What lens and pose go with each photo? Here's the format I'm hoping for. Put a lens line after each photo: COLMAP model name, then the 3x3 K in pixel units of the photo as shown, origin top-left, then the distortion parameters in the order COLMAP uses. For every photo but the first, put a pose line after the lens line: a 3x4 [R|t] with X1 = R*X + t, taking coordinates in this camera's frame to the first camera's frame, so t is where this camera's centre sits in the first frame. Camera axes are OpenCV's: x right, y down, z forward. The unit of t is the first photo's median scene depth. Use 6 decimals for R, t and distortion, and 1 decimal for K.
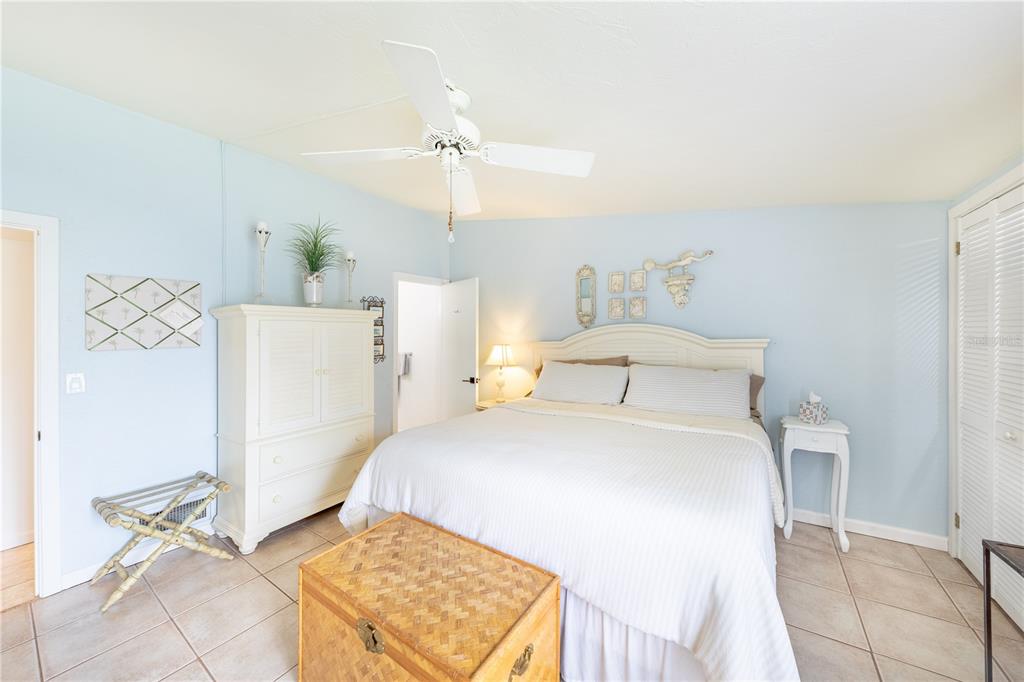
lens RADIAL K [[360.6, 0, 512.7], [0, 360.6, 337.3], [0, 0, 1]] dist [-0.000500, -0.000041]
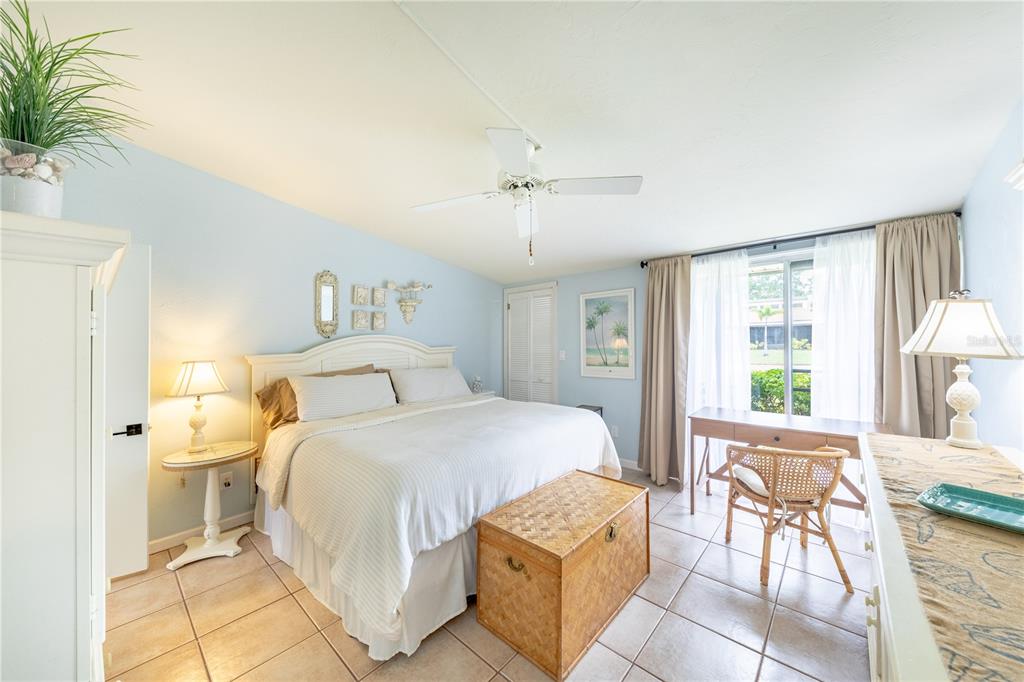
lens RADIAL K [[360.2, 0, 514.5], [0, 360.2, 340.7], [0, 0, 1]] dist [0.000093, -0.000271]
pose [[0.133374, 0.017761, 0.990907, -1.087835], [0.033161, 0.999200, -0.022373, 0.030233], [-0.990511, 0.035843, 0.132678, 0.658363]]
